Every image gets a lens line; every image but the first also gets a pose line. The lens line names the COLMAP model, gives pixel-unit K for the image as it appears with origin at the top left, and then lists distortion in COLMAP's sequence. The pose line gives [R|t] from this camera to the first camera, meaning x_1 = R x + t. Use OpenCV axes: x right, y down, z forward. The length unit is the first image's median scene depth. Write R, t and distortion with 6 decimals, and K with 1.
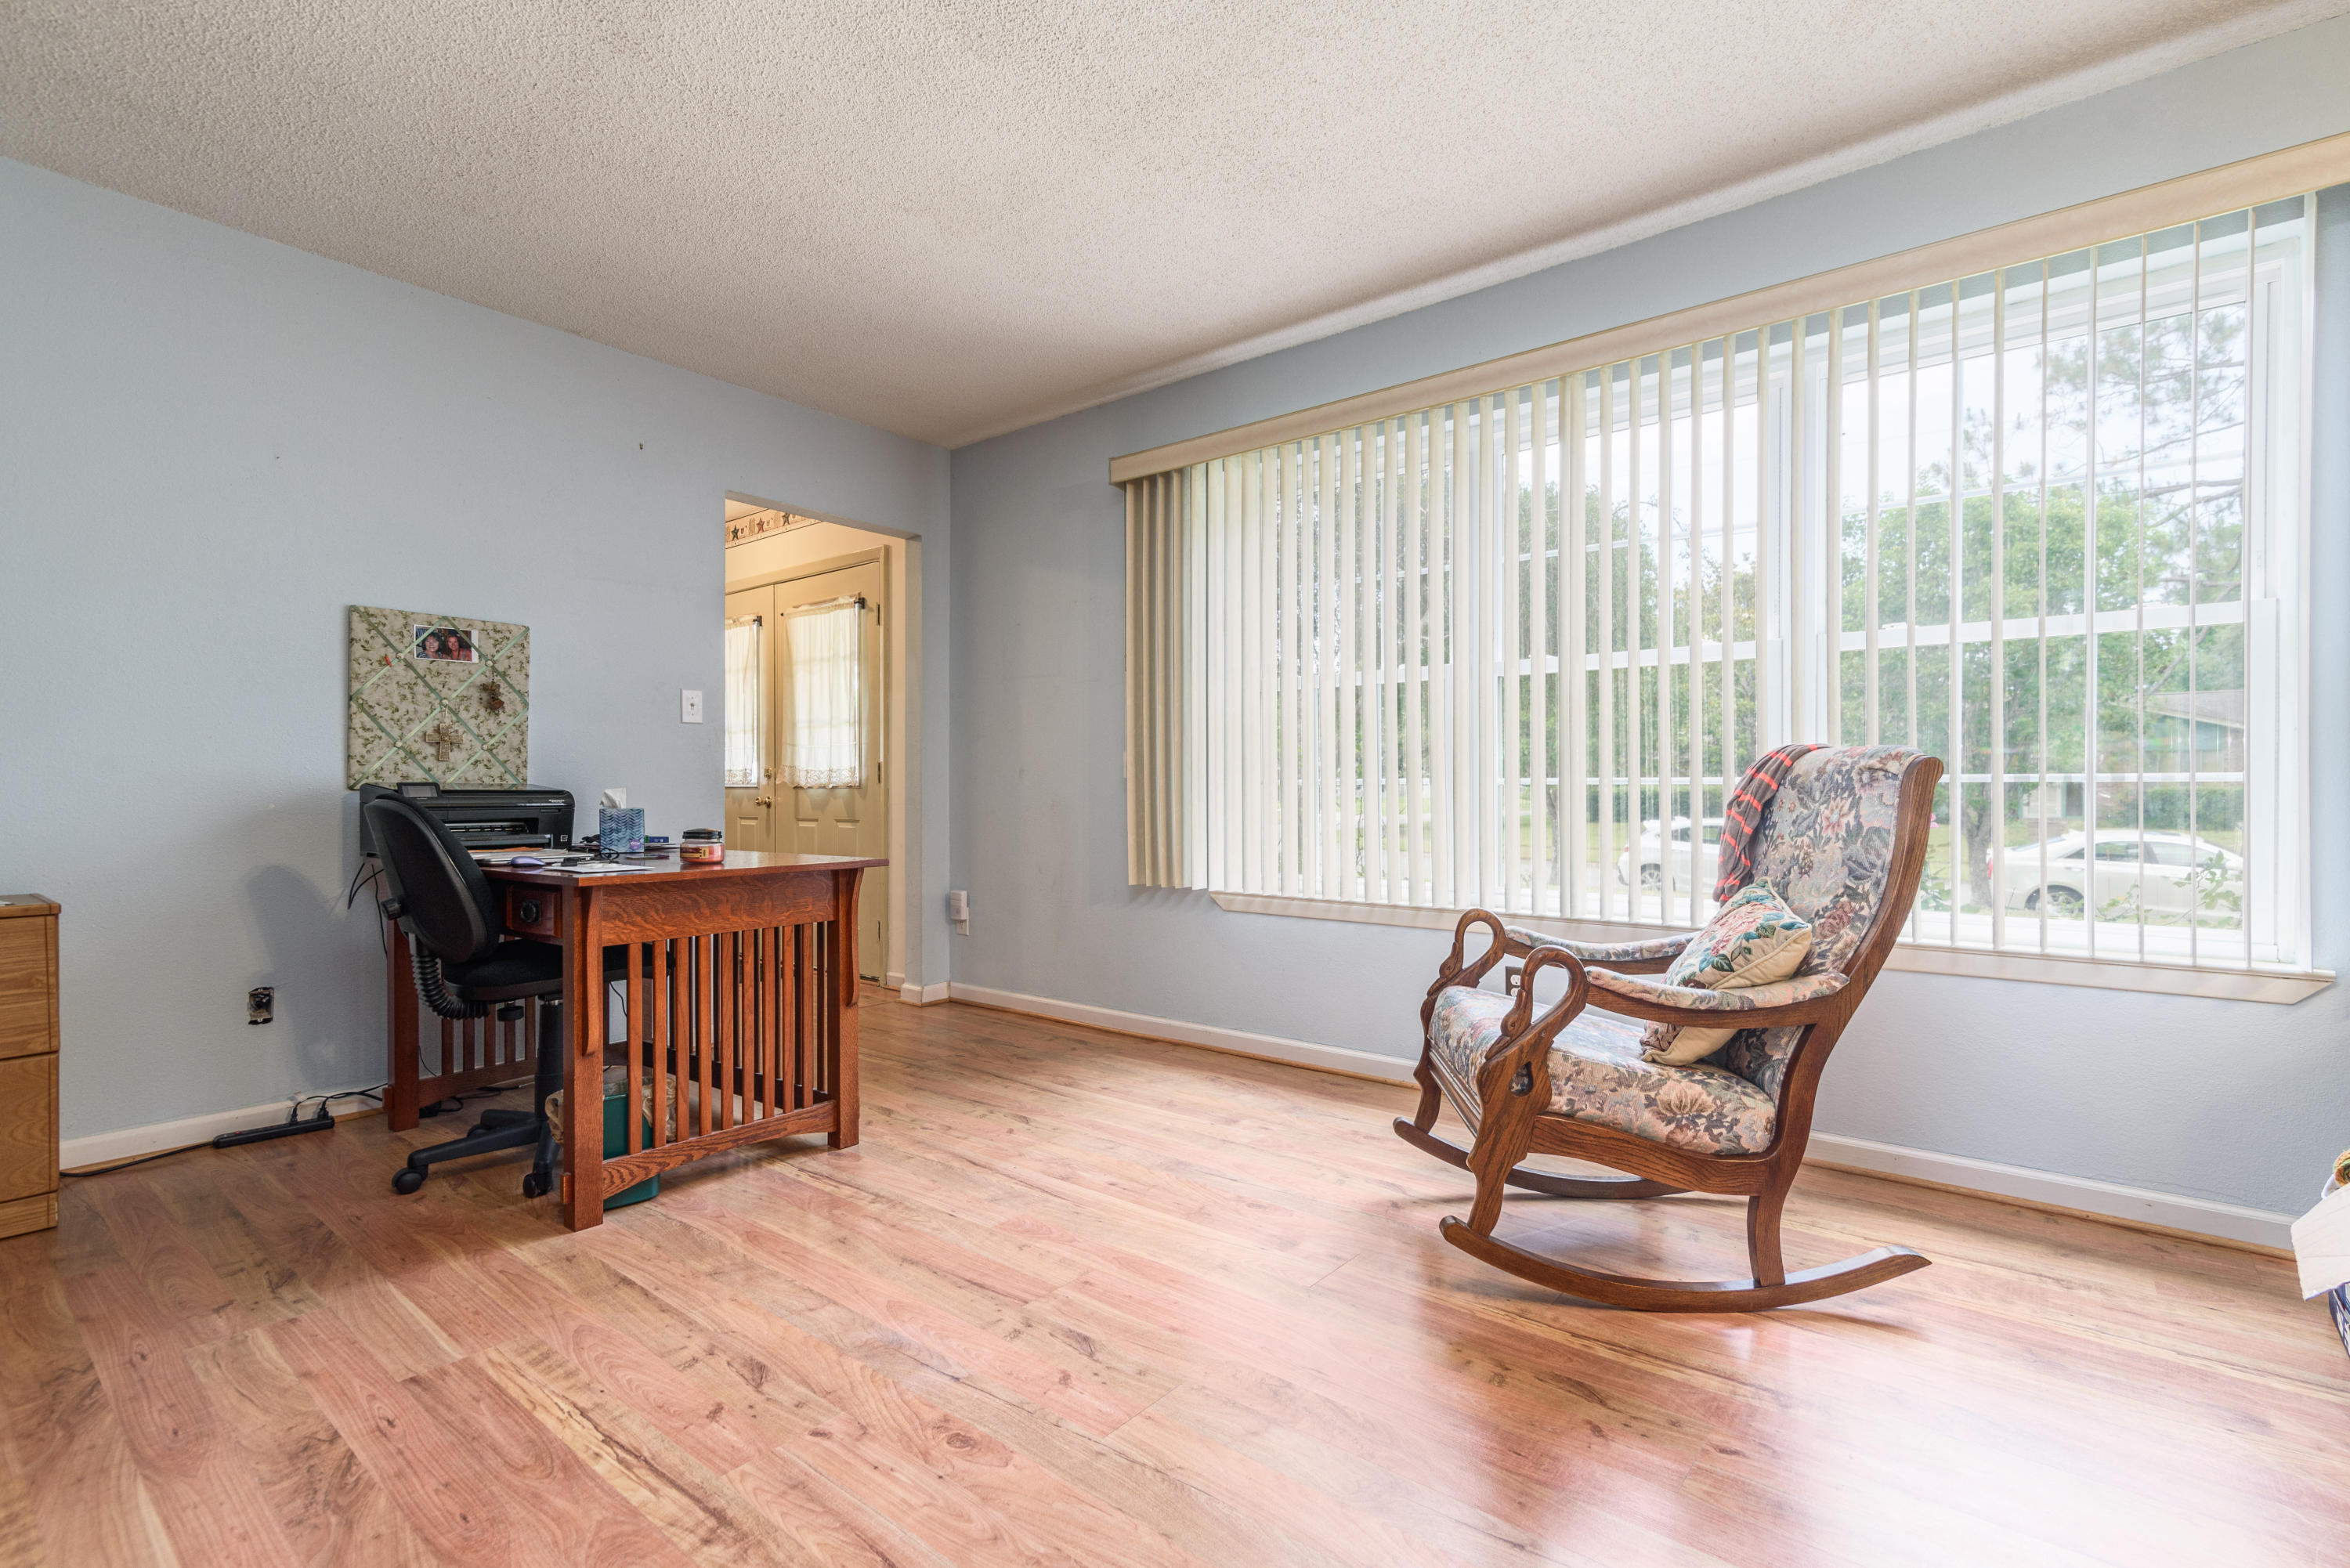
lens RADIAL K [[1068.7, 0, 1221.7], [0, 1068.7, 788.2], [0, 0, 1]] dist [0.012945, -0.002271]
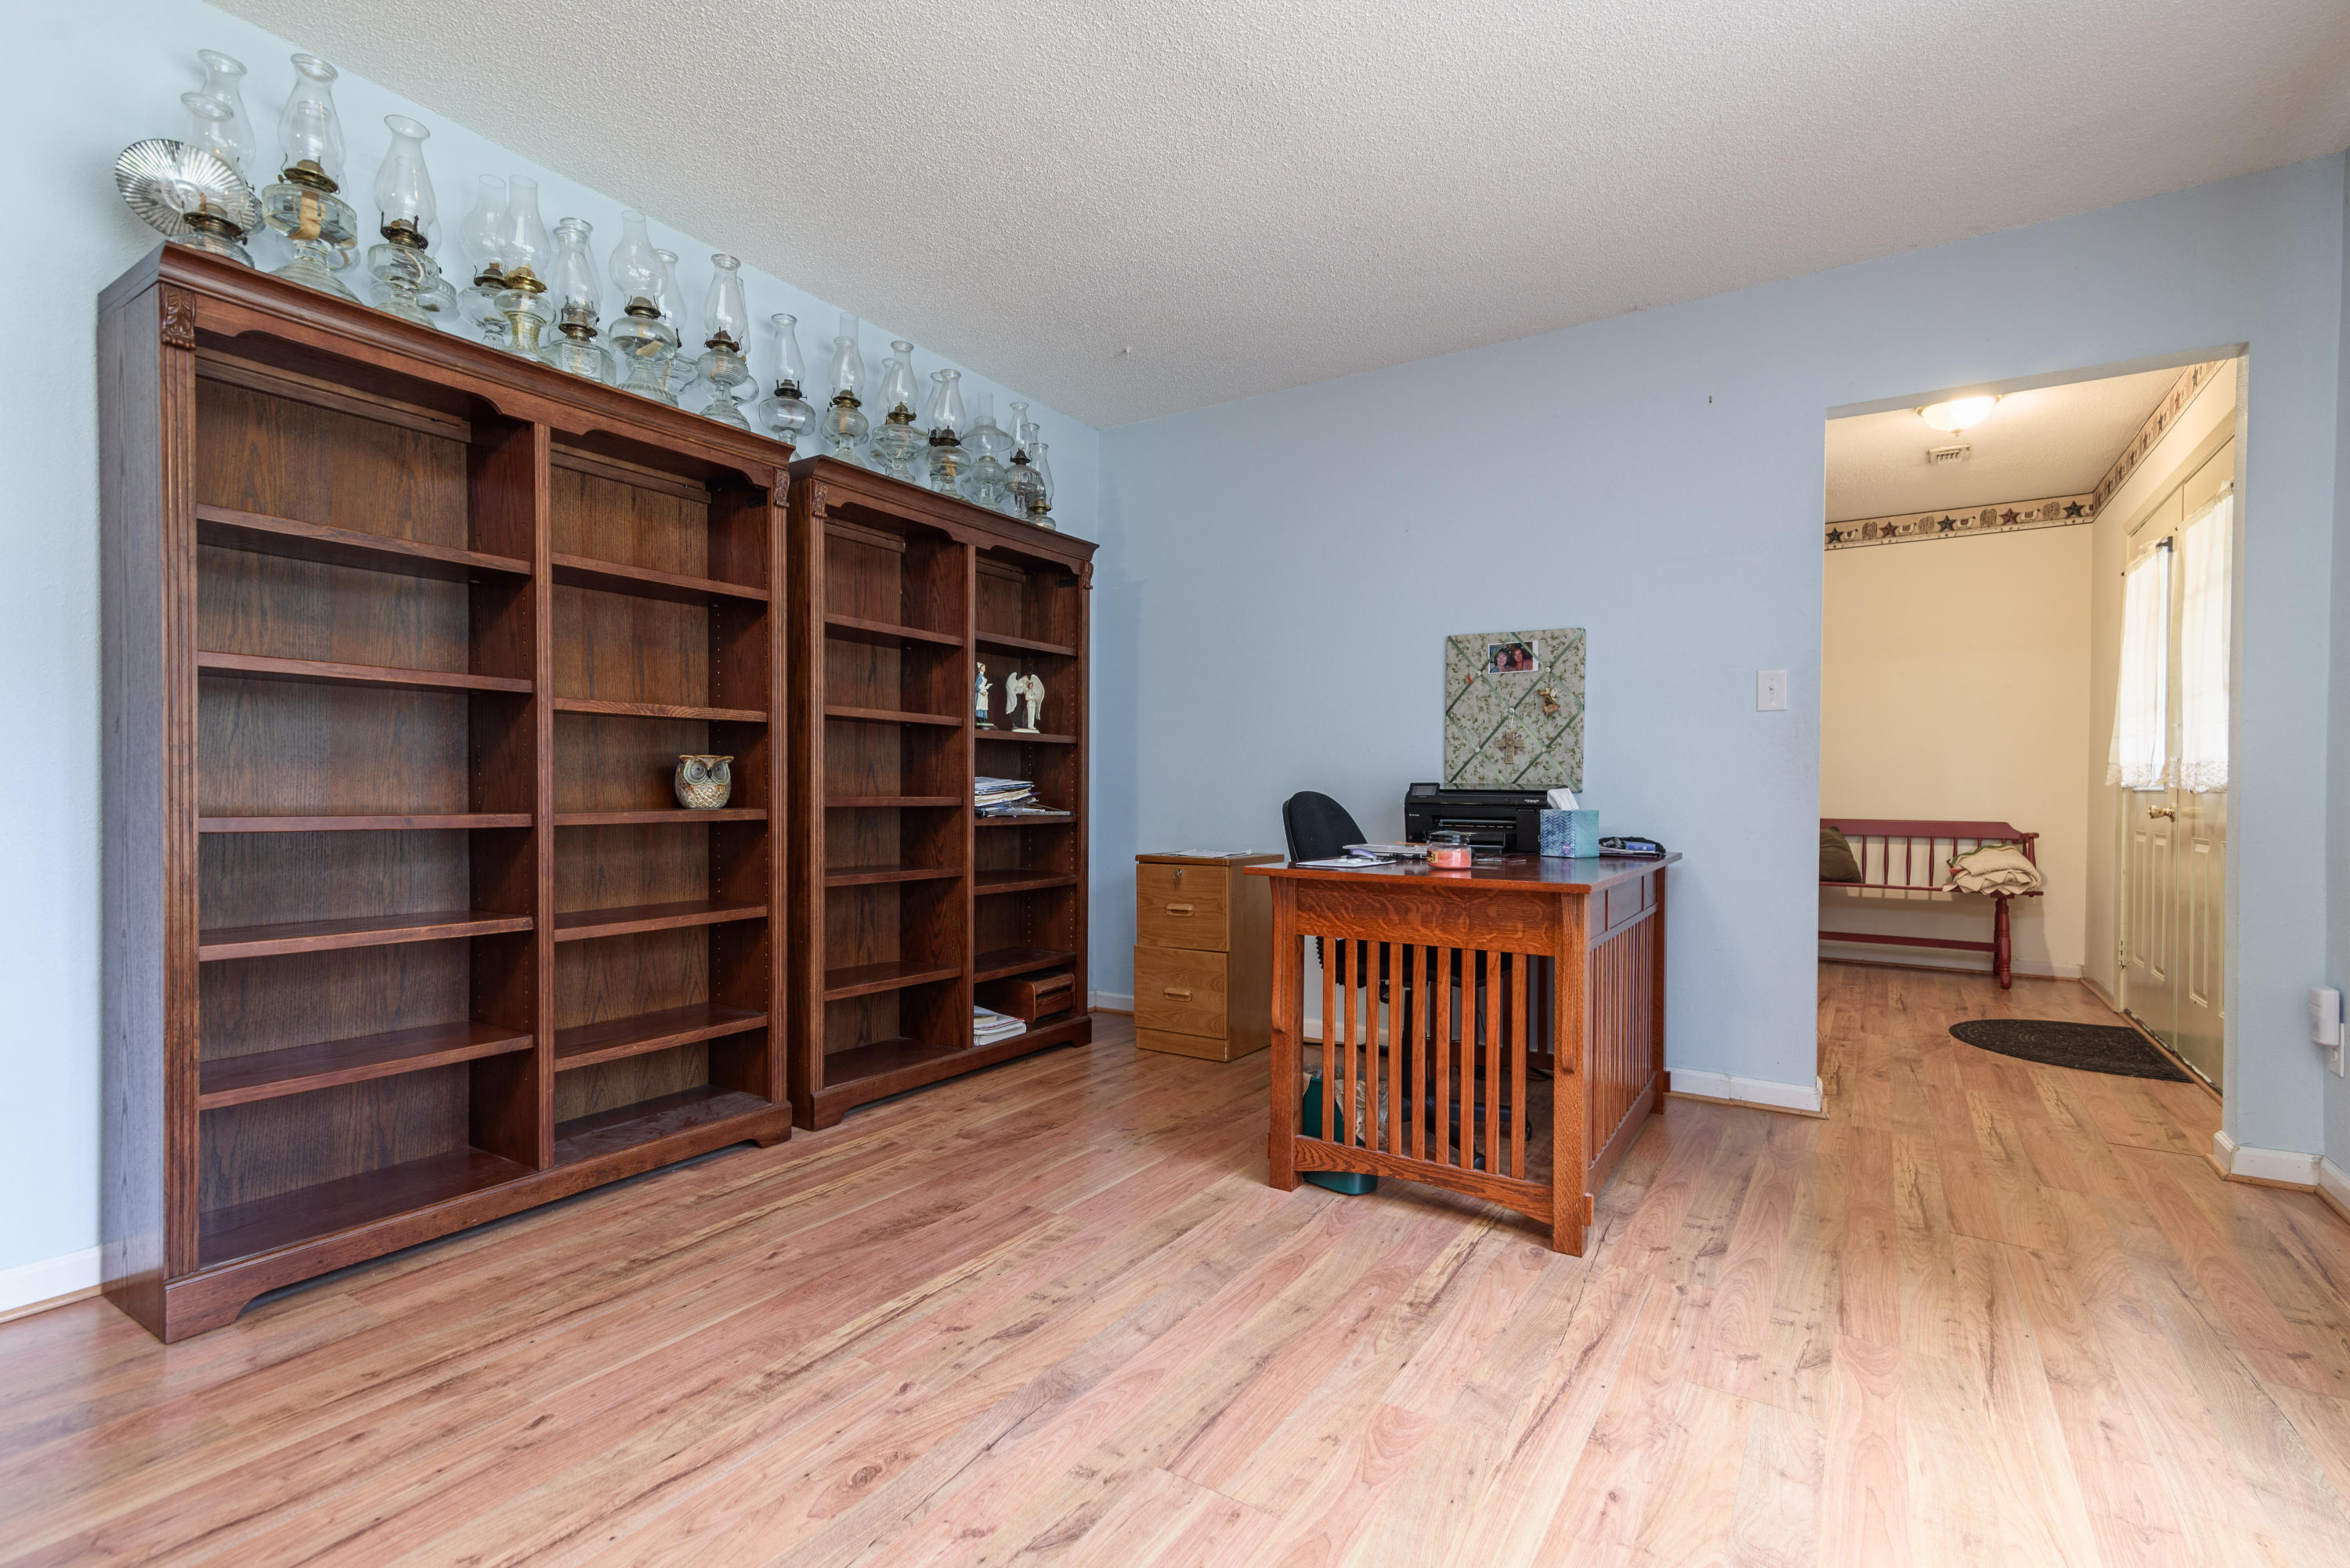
lens RADIAL K [[1068.7, 0, 1174.4], [0, 1068.7, 777.7], [0, 0, 1]] dist [0.012945, -0.002271]
pose [[0.086650, -0.005305, -0.996225, 0.492795], [-0.005497, 0.999968, -0.005803, -0.002948], [0.996224, 0.005979, 0.086618, 0.801164]]
